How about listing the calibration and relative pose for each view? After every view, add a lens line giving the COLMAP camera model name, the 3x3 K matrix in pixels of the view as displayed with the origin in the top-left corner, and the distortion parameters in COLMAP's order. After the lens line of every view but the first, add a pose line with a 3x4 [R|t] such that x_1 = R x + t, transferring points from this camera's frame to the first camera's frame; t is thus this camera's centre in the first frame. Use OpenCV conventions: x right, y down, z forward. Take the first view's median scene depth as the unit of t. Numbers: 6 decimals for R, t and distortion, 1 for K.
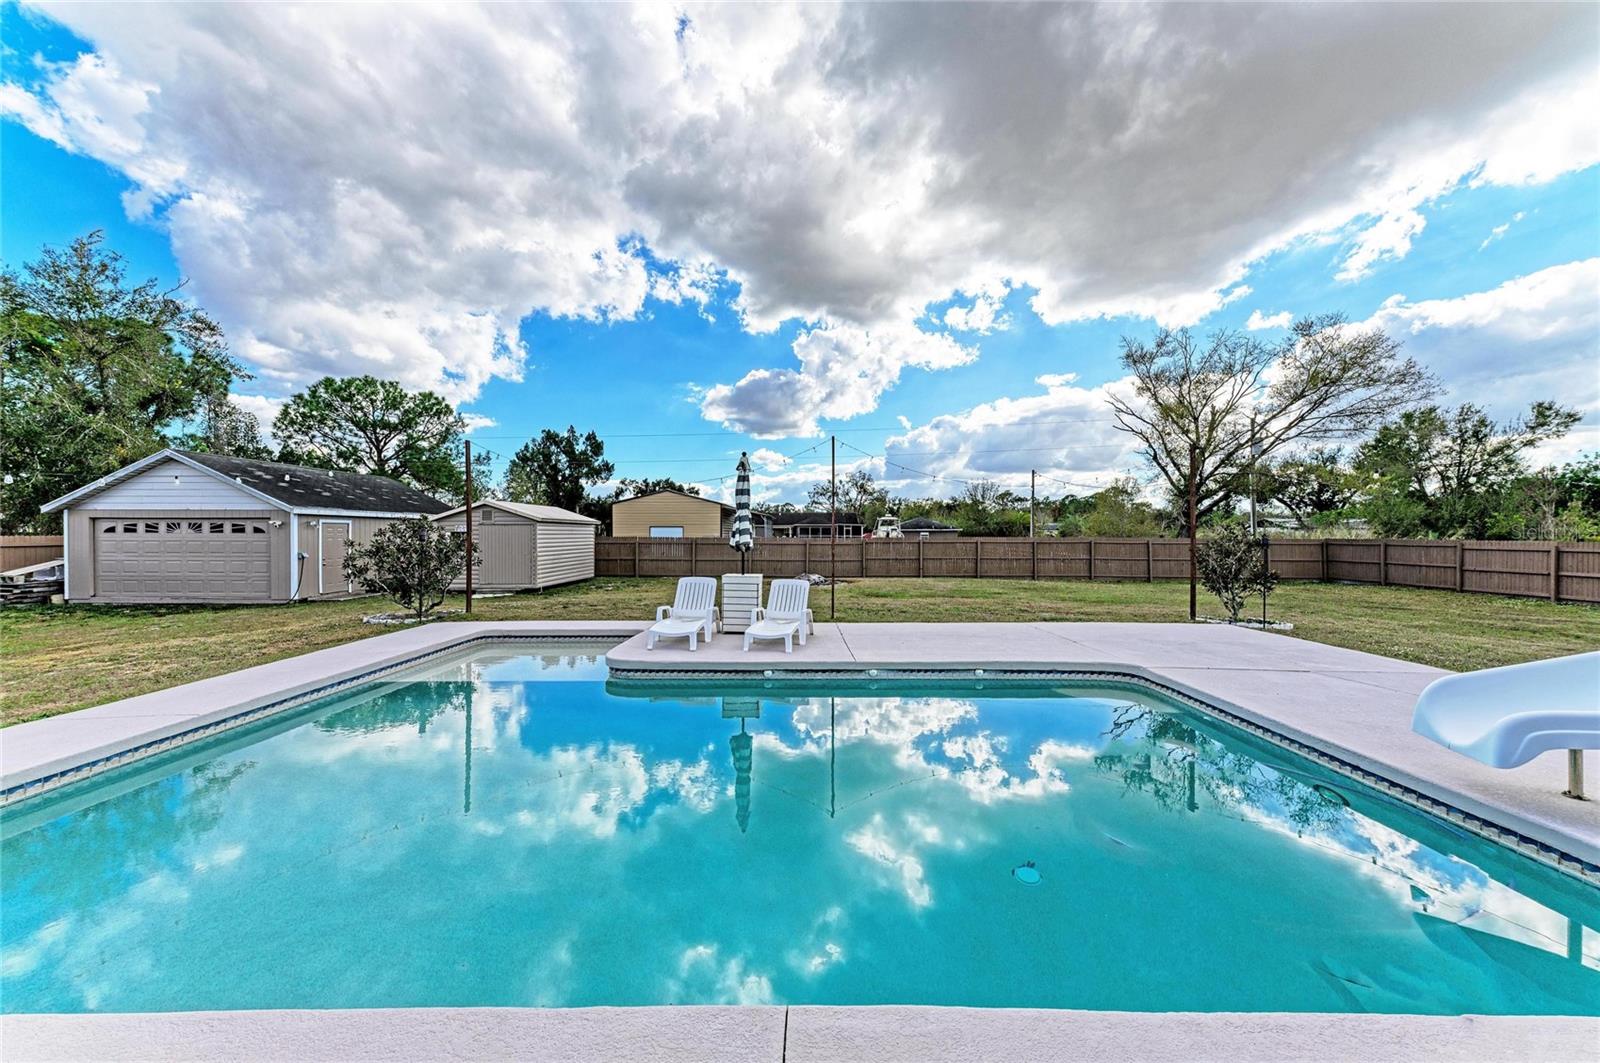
lens RADIAL K [[574.3, 0, 804.2], [0, 574.3, 532.4], [0, 0, 1]] dist [0.018214, -0.002924]
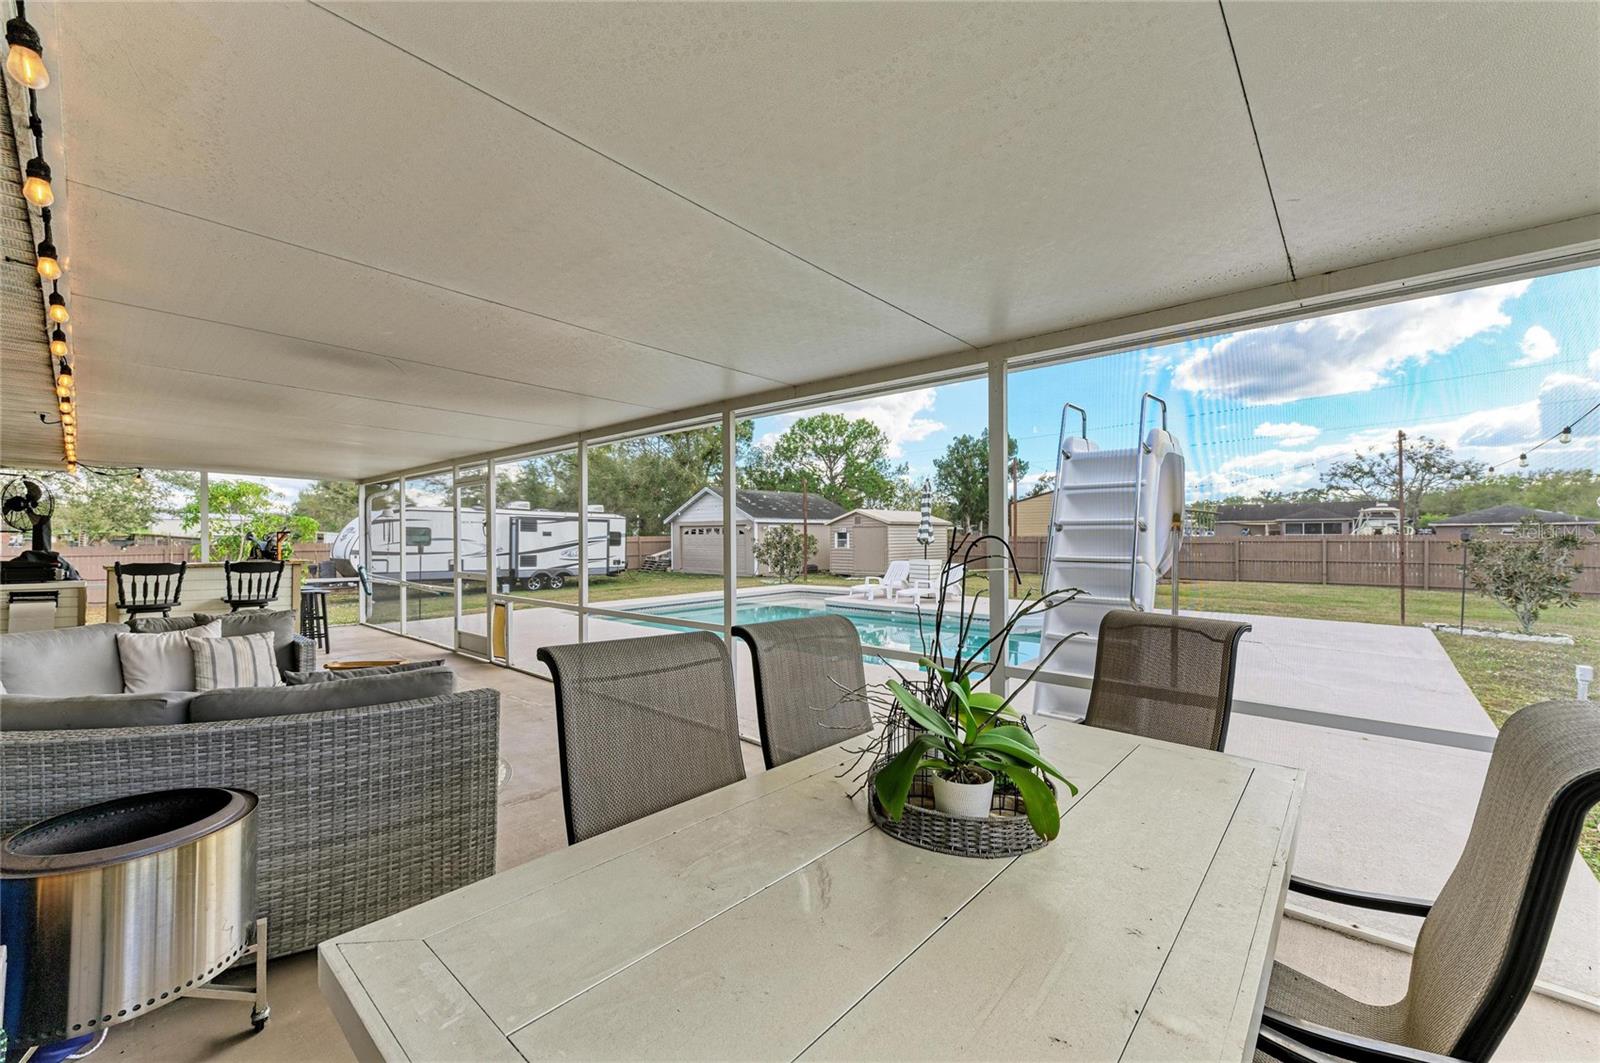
lens RADIAL K [[639.0, 0, 810.0], [0, 639.0, 540.6], [0, 0, 1]] dist [0.020286, -0.003611]
pose [[0.753942, 0.001121, -0.656940, 0.153034], [0.007475, 0.999919, 0.010284, 0.000861], [0.656899, -0.012664, 0.753873, -0.092741]]
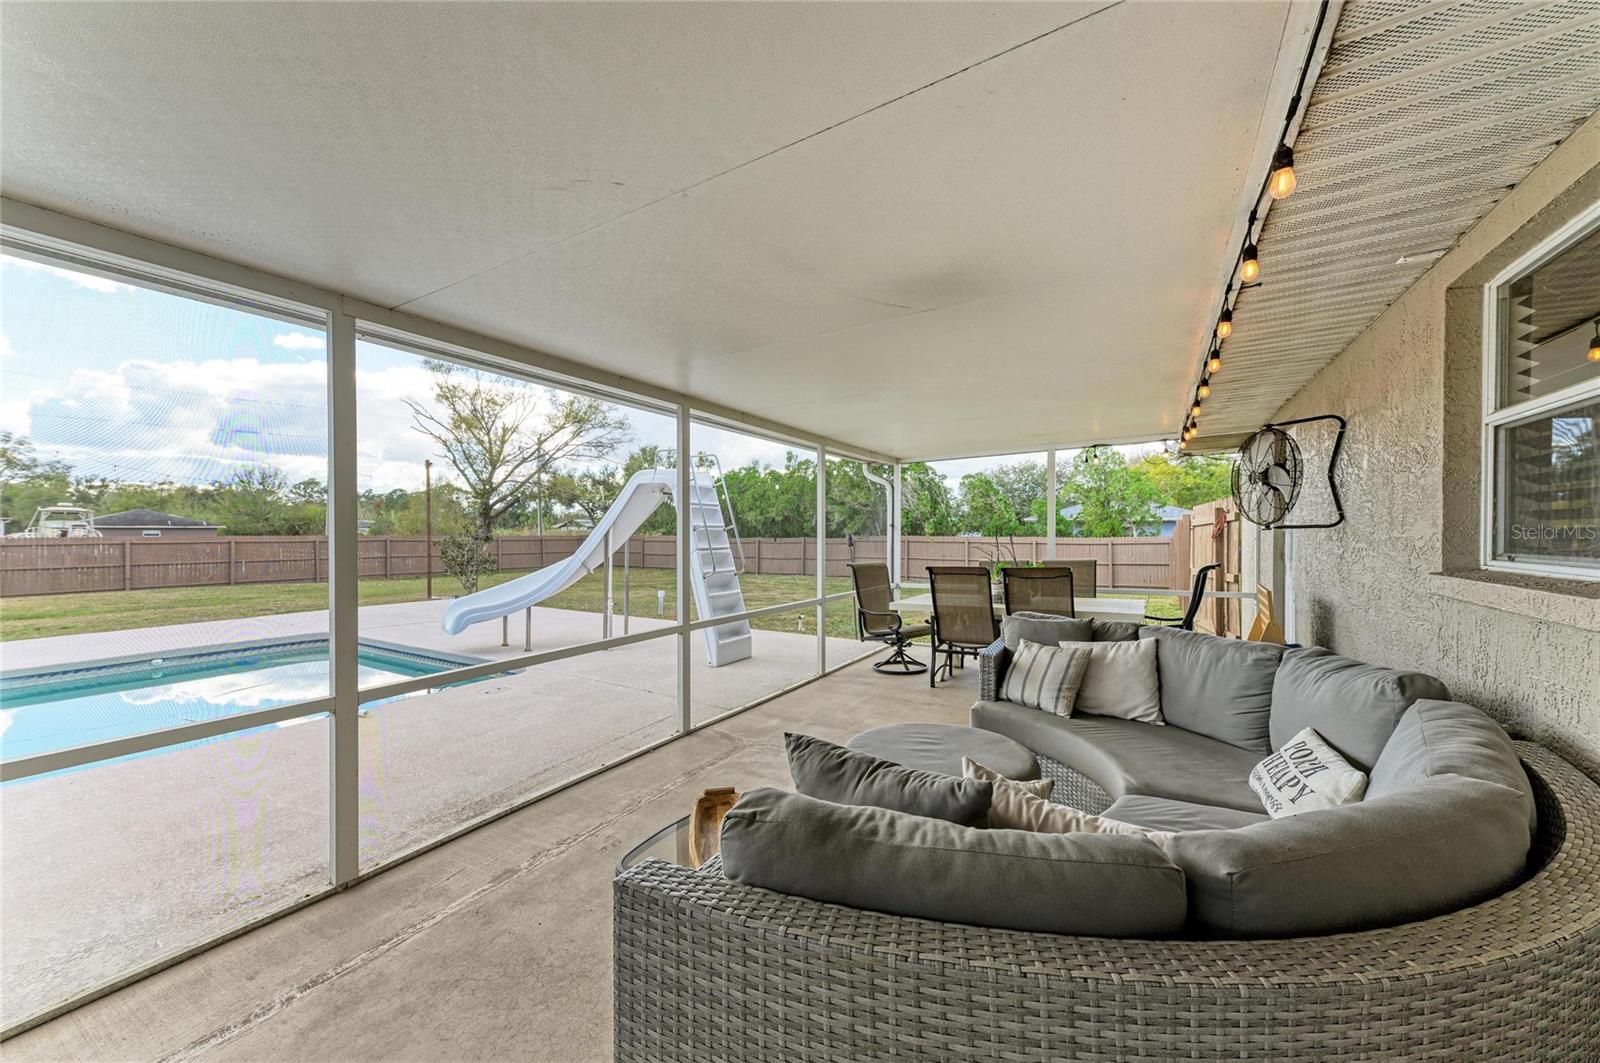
lens RADIAL K [[574.3, 0, 799.6], [0, 574.3, 542.0], [0, 0, 1]] dist [0.018214, -0.002924]
pose [[0.512914, -0.018737, 0.858235, -0.001527], [0.001083, 0.999775, 0.021180, 0.000017], [-0.858439, -0.009934, 0.512819, -0.086615]]
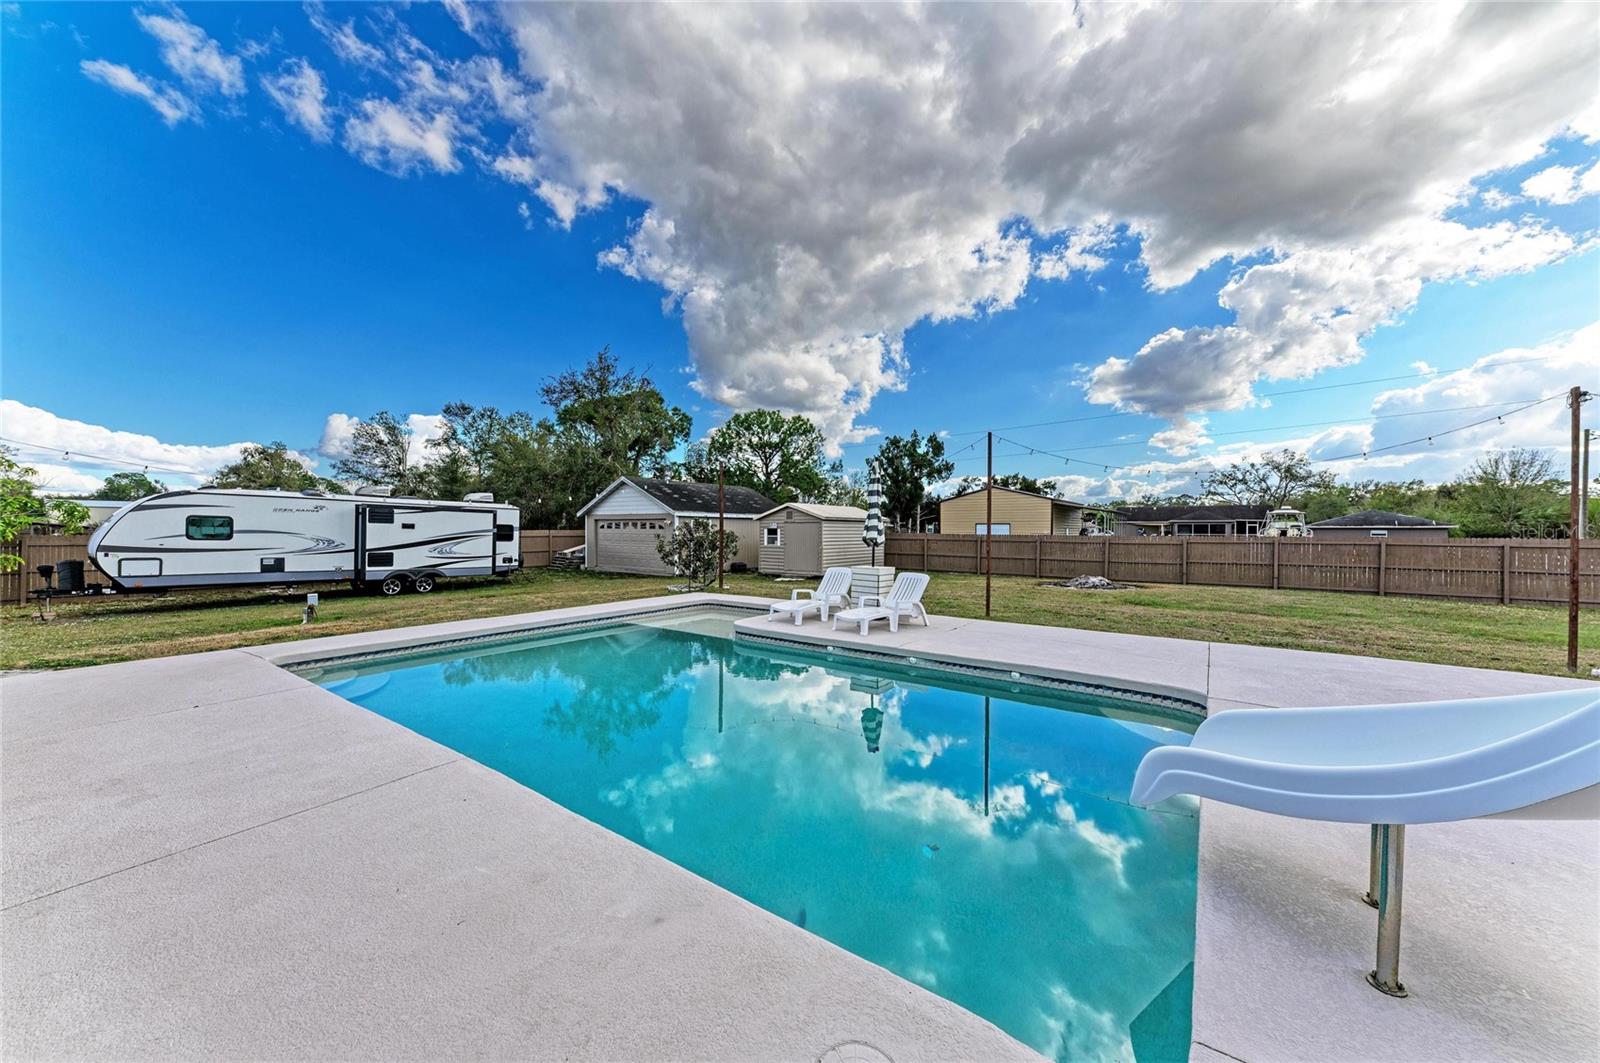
lens RADIAL K [[574.3, 0, 805.3], [0, 574.3, 559.7], [0, 0, 1]] dist [0.018214, -0.002924]
pose [[0.811820, 0.033697, -0.582935, 0.086907], [-0.003271, 0.998580, 0.053168, 0.000095], [0.583899, -0.041256, 0.810777, 0.003503]]
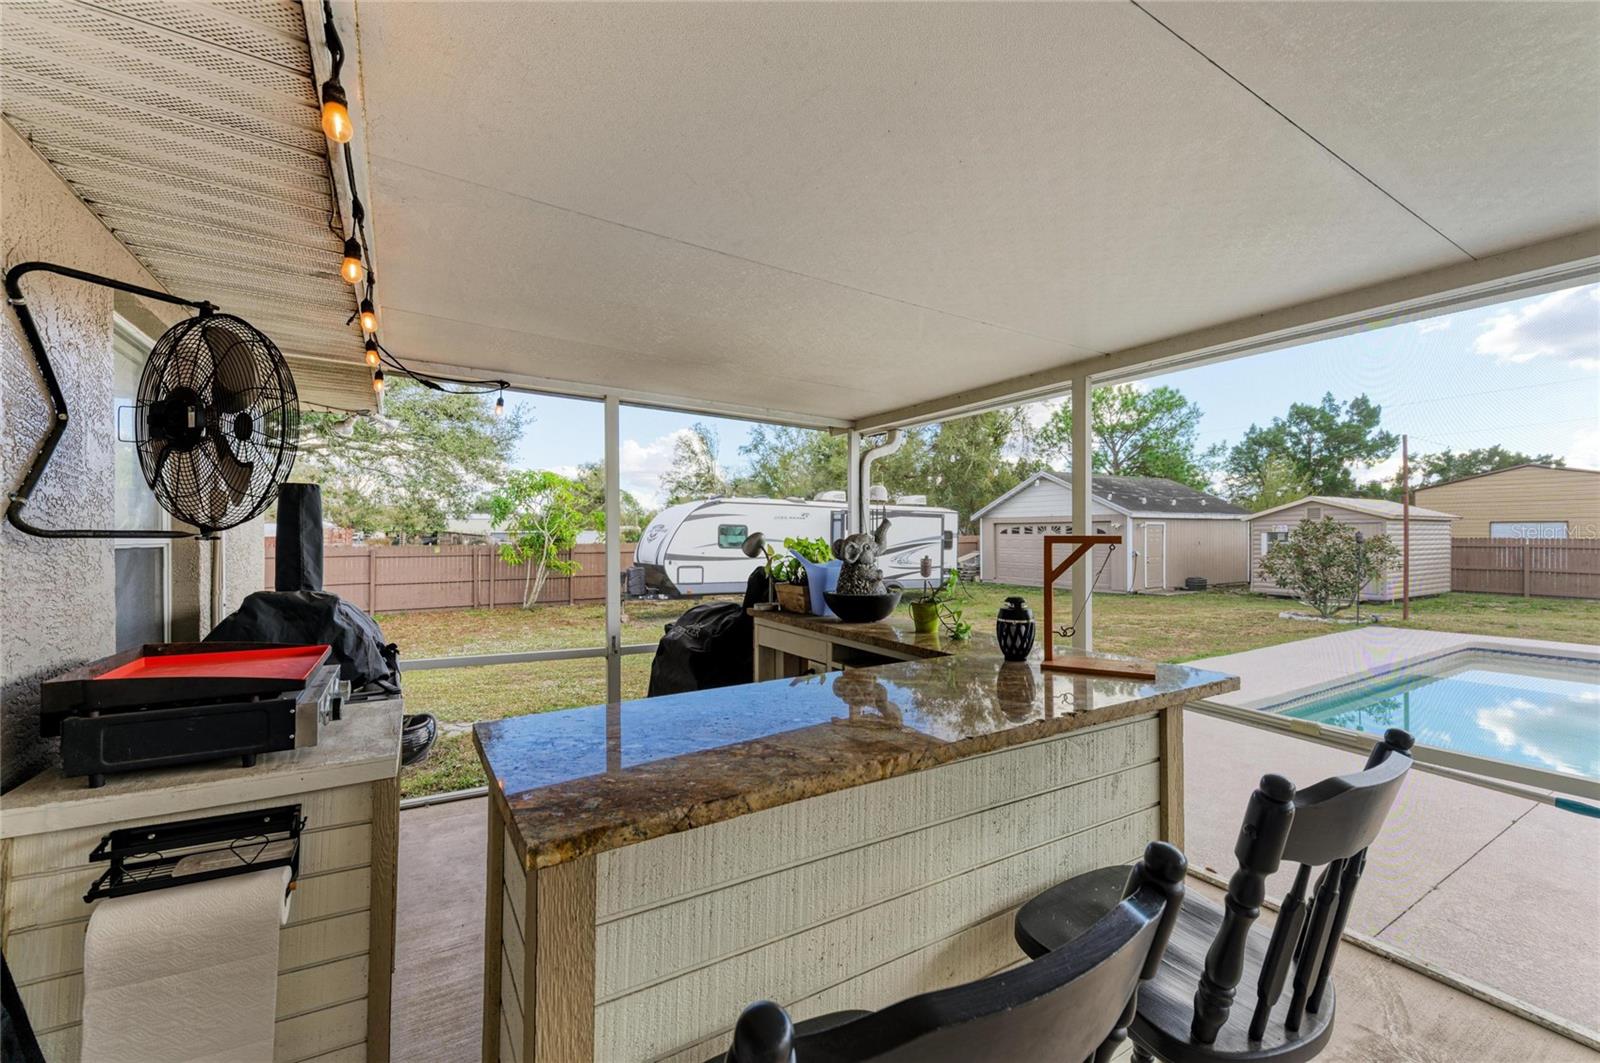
lens RADIAL K [[650.1, 0, 799.9], [0, 650.1, 534.6], [0, 0, 1]] dist [0.021296, -0.000326]
pose [[0.529916, -0.000270, -0.848050, -0.044160], [0.004002, 0.999990, 0.002183, -0.001047], [0.848040, -0.004550, 0.529912, -0.089463]]
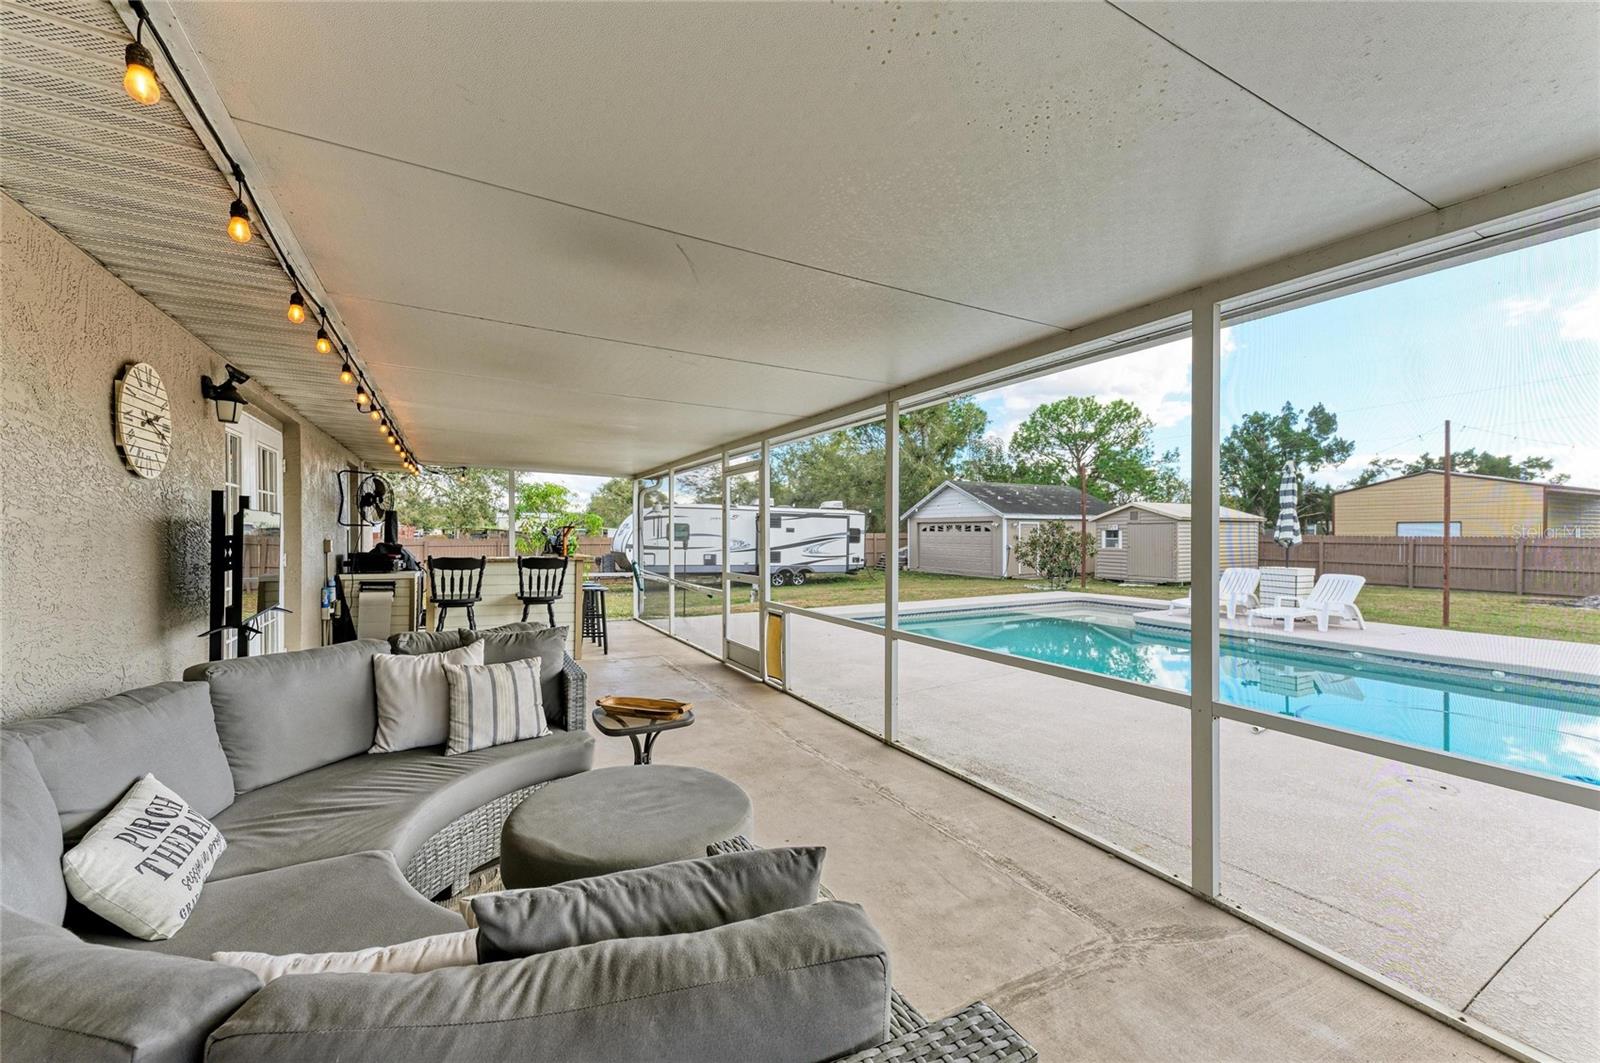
lens RADIAL K [[639.0, 0, 798.5], [0, 639.0, 536.2], [0, 0, 1]] dist [0.020286, -0.003611]
pose [[0.477877, 0.004676, -0.878414, 0.105698], [0.001420, 0.999980, 0.006095, 0.000918], [0.878426, -0.004160, 0.477861, -0.081514]]
